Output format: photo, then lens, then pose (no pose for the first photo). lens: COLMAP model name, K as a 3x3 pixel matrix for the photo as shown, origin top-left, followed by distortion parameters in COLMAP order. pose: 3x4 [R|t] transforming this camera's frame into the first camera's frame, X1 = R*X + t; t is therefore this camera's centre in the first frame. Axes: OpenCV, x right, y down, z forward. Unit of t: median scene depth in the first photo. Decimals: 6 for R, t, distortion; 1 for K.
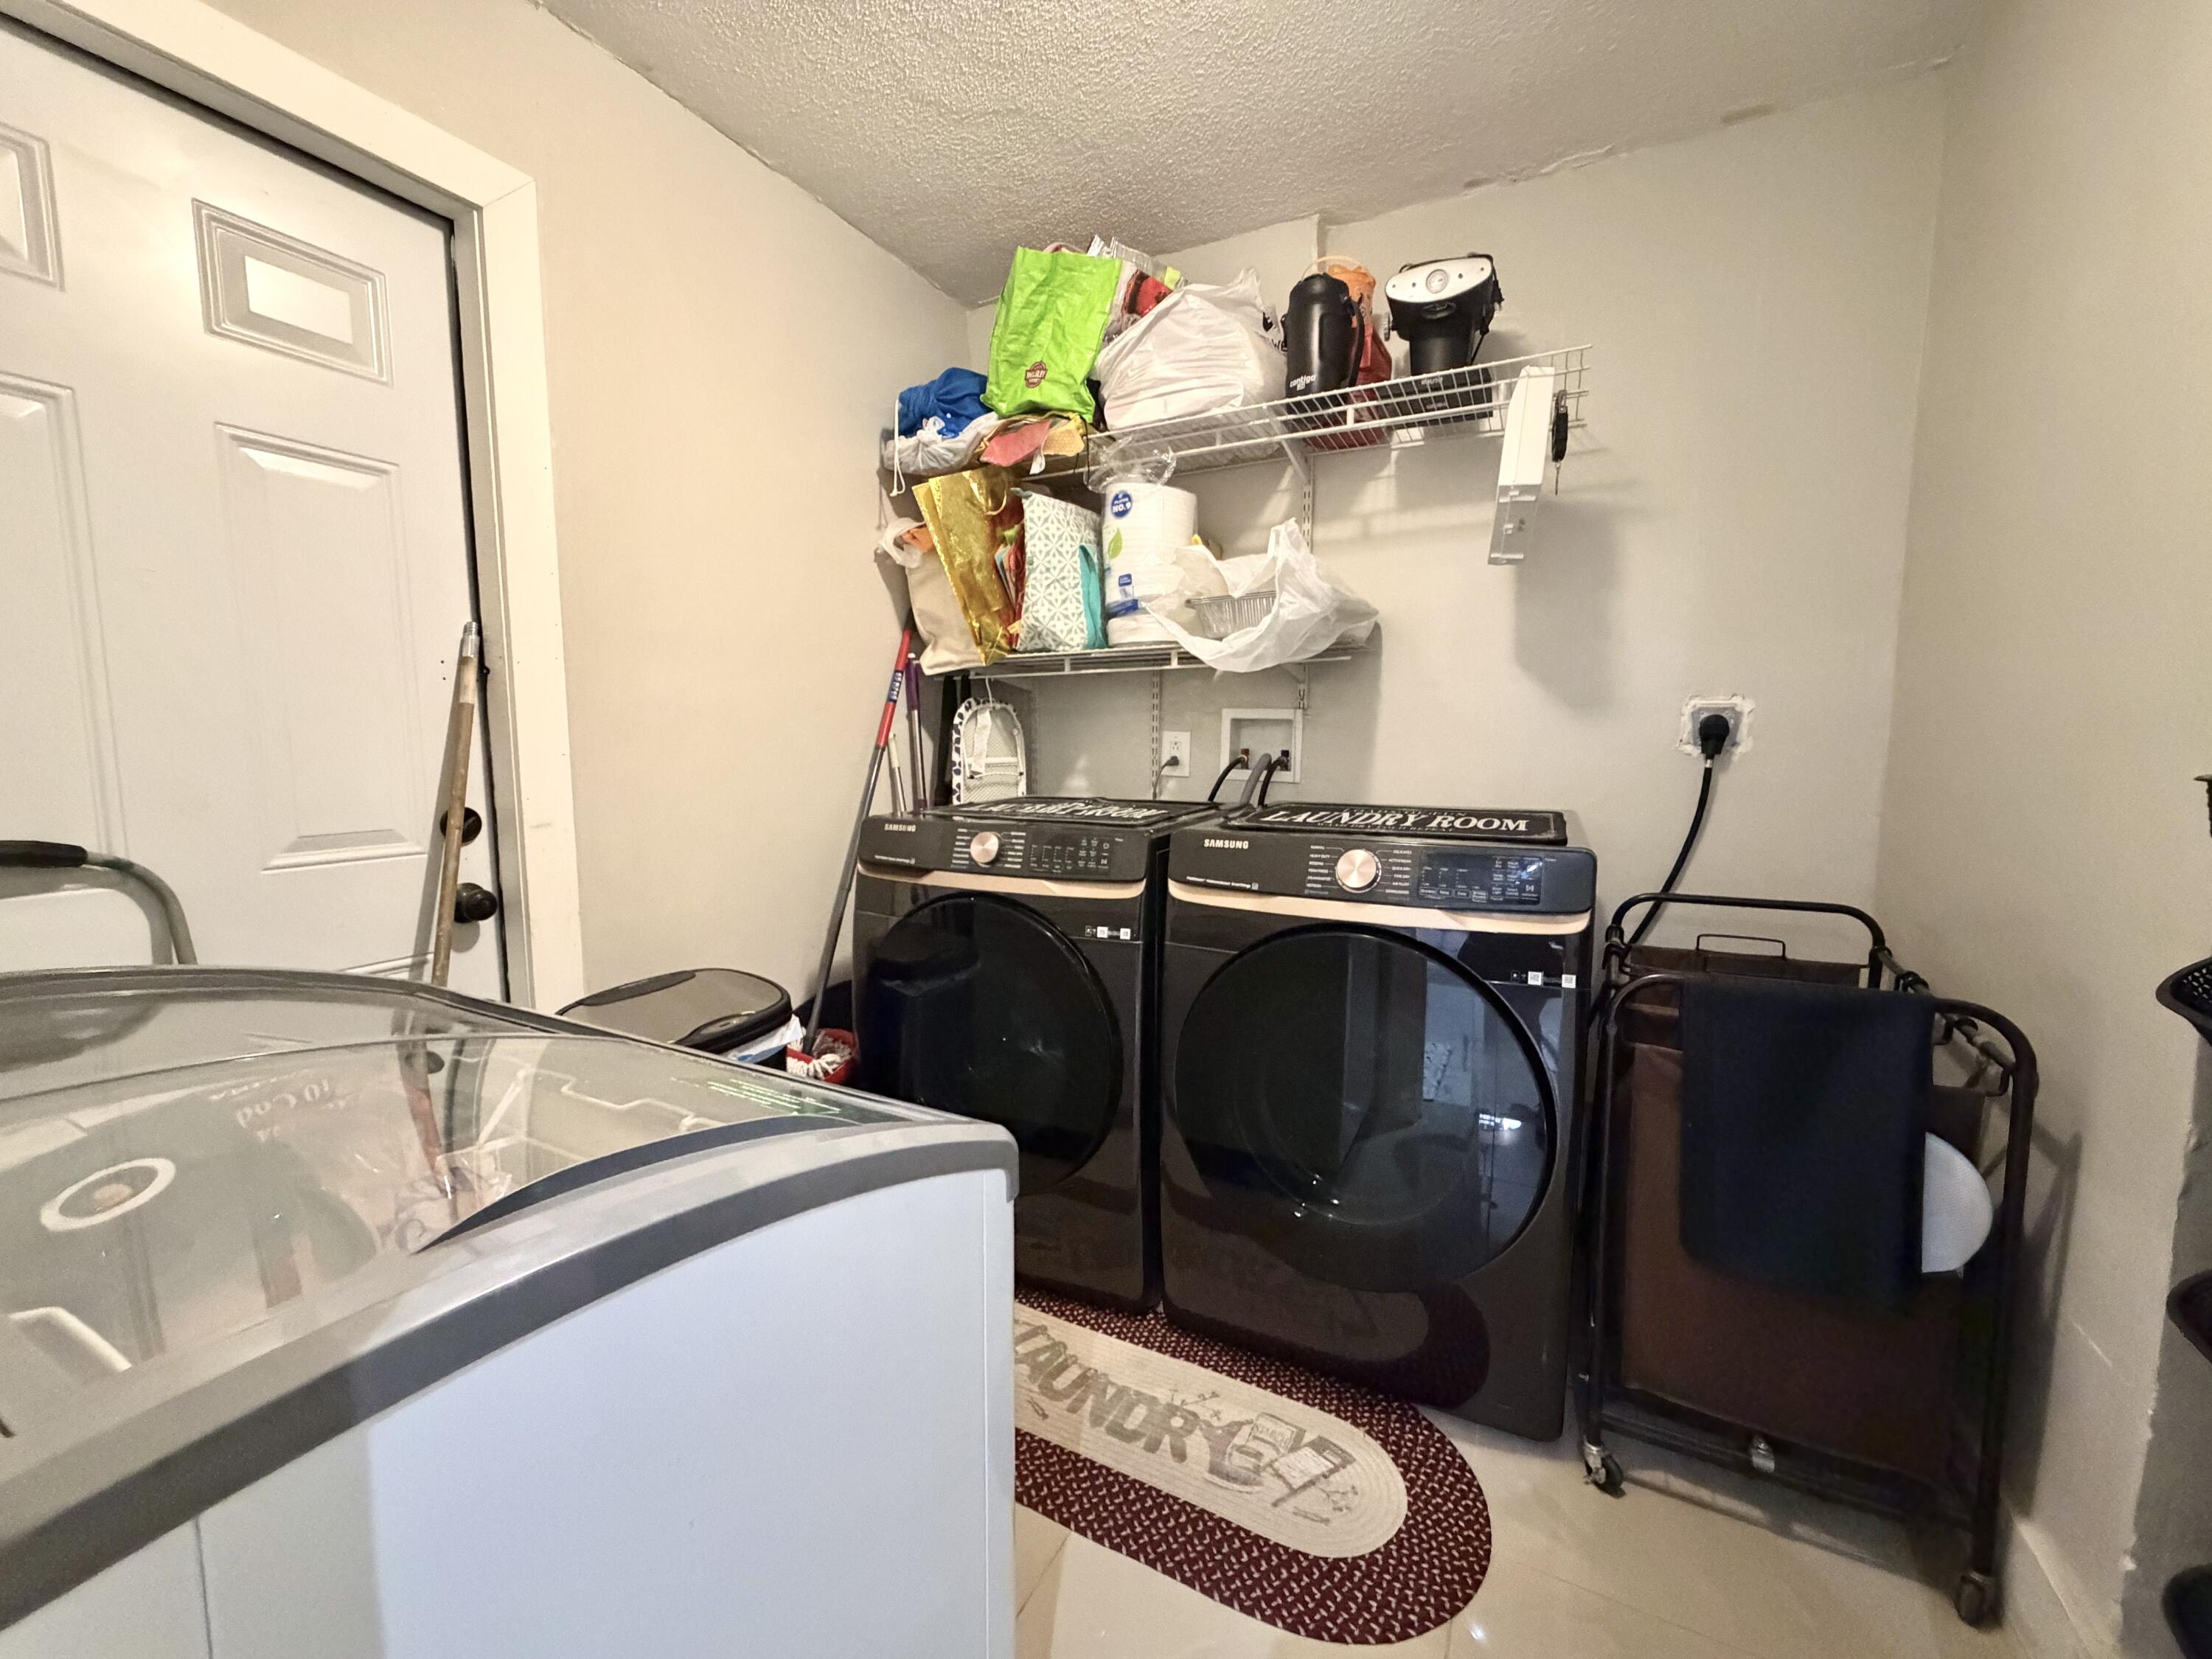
lens RADIAL K [[882.5, 0, 1097.8], [0, 882.5, 827.9], [0, 0, 1]] dist [-0.000553, -0.000245]
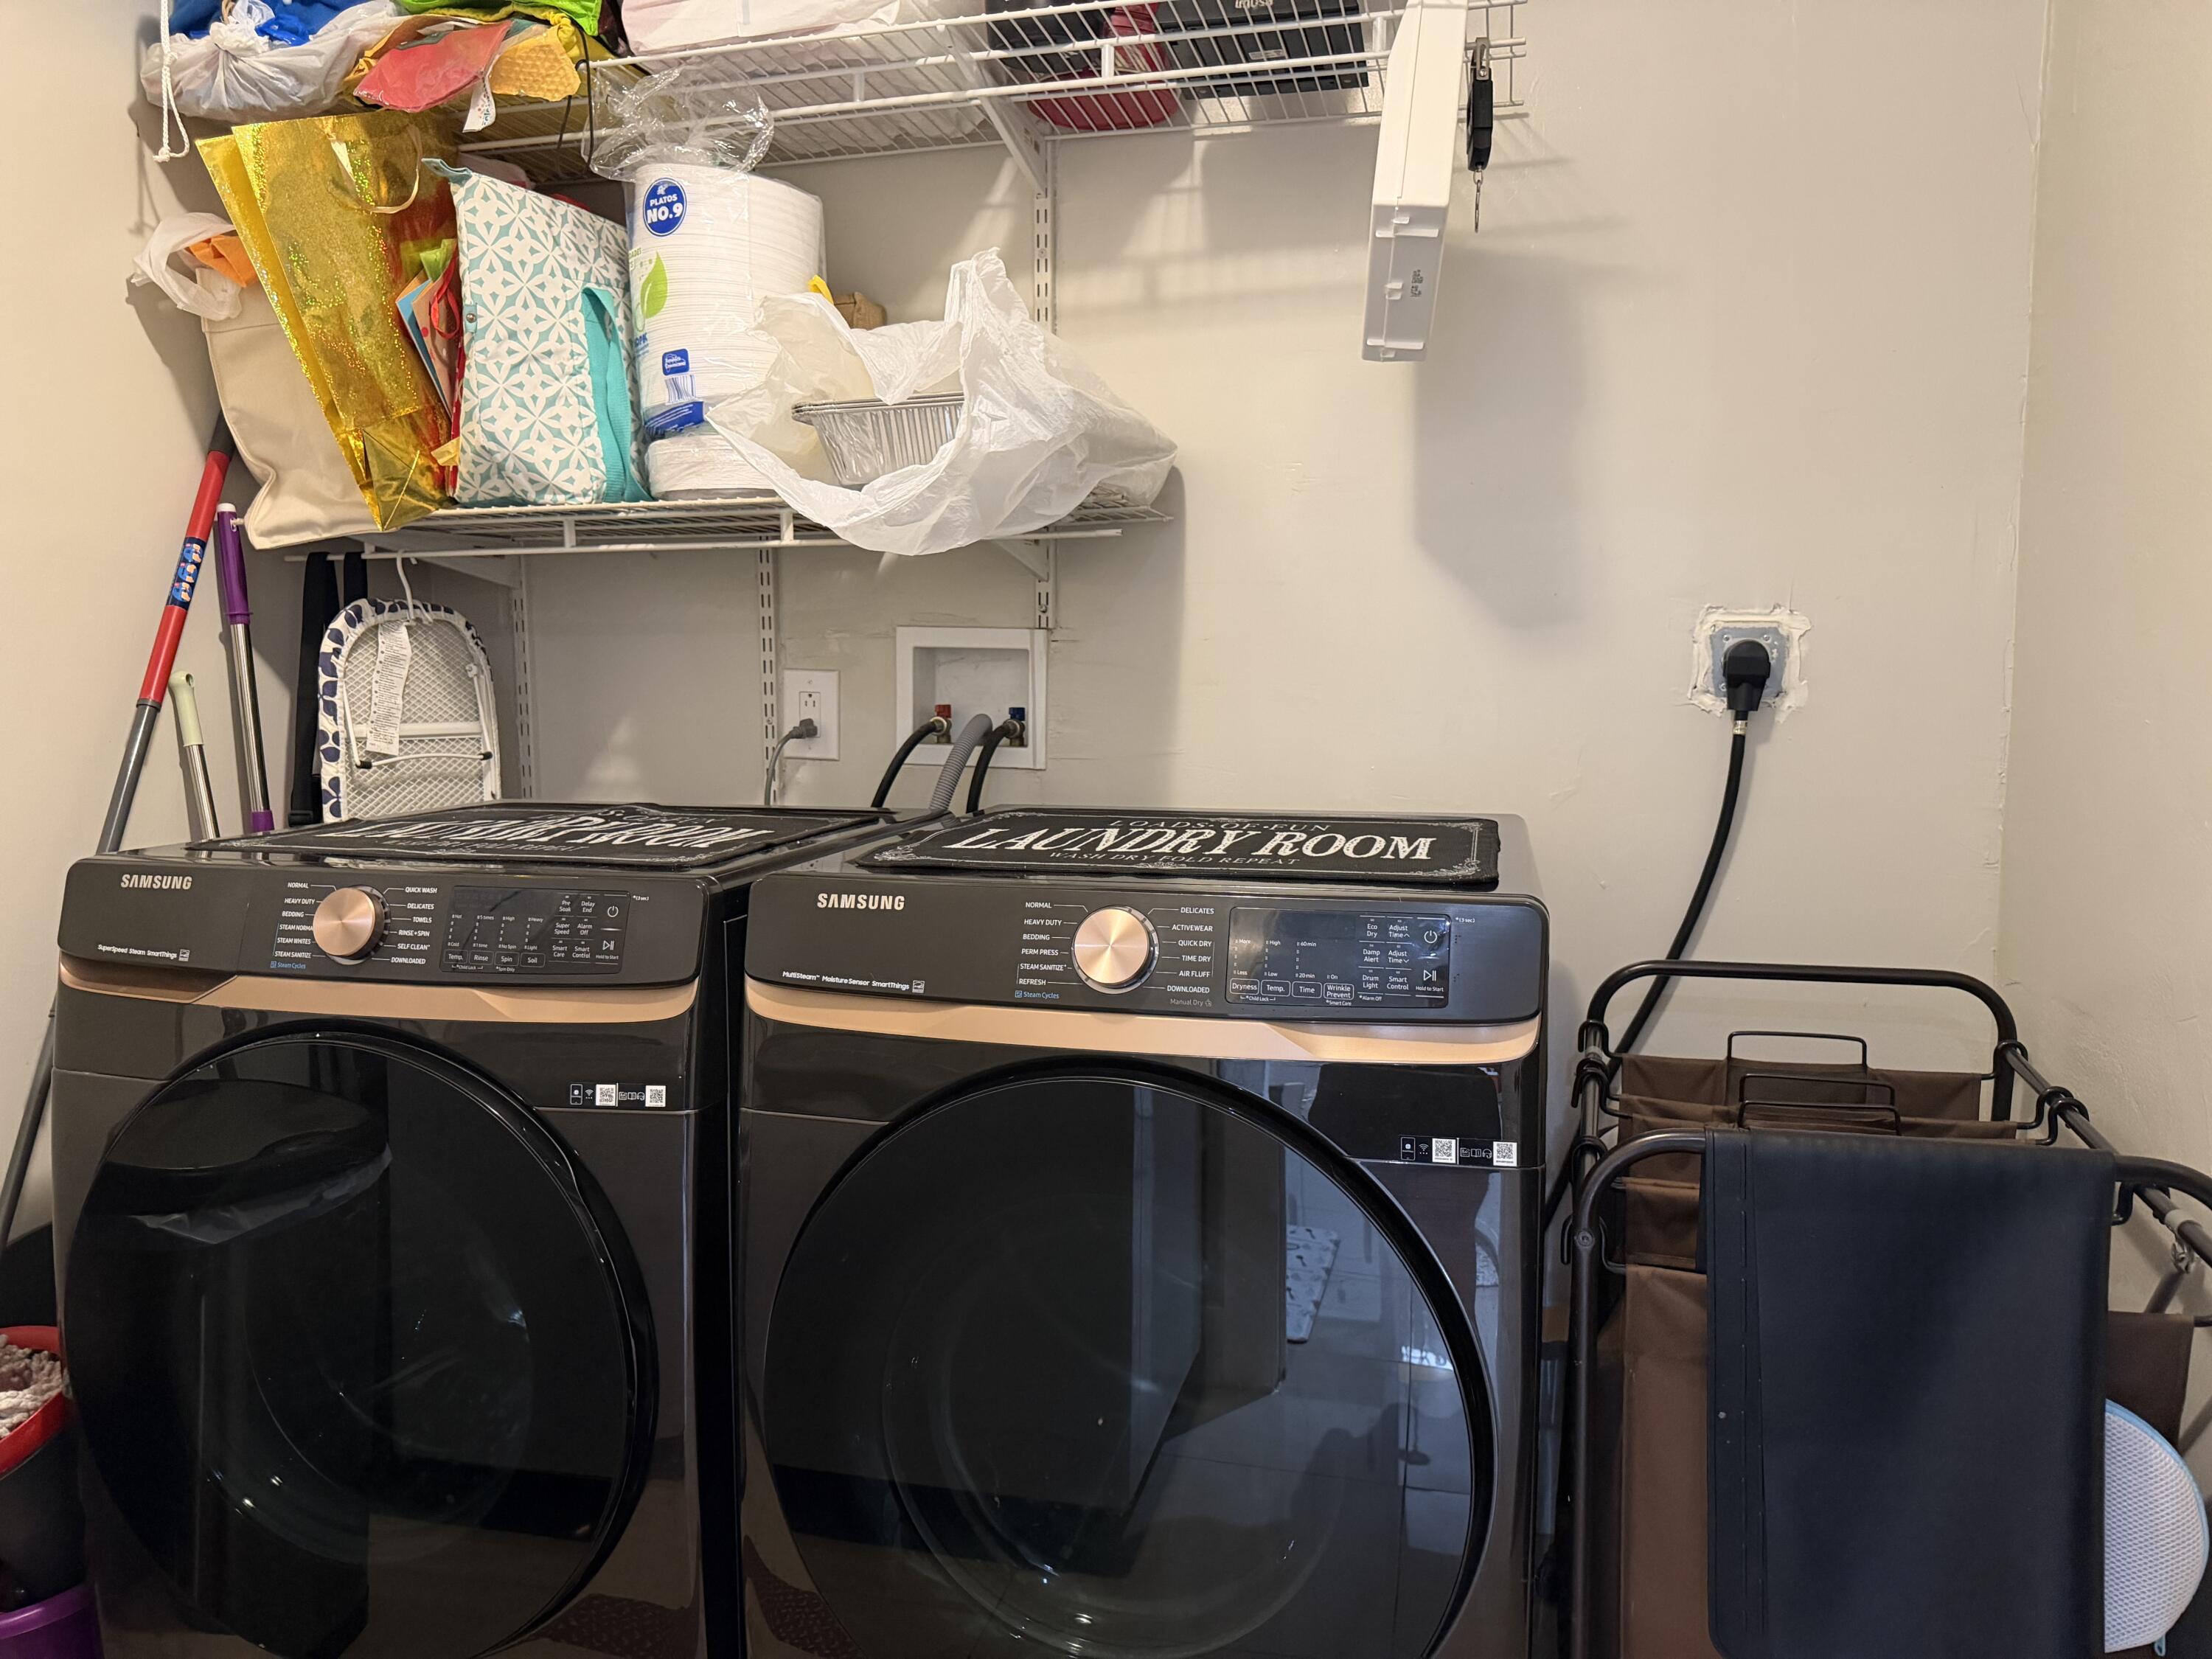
lens RADIAL K [[1576.4, 0, 1091.3], [0, 1576.4, 835.3], [0, 0, 1]] dist [0.071769, -0.101869]
pose [[0.976539, -0.021993, 0.214213, 0.064437], [0.022939, 0.999735, -0.001932, -0.010756], [-0.214114, 0.006801, 0.976785, 0.089721]]
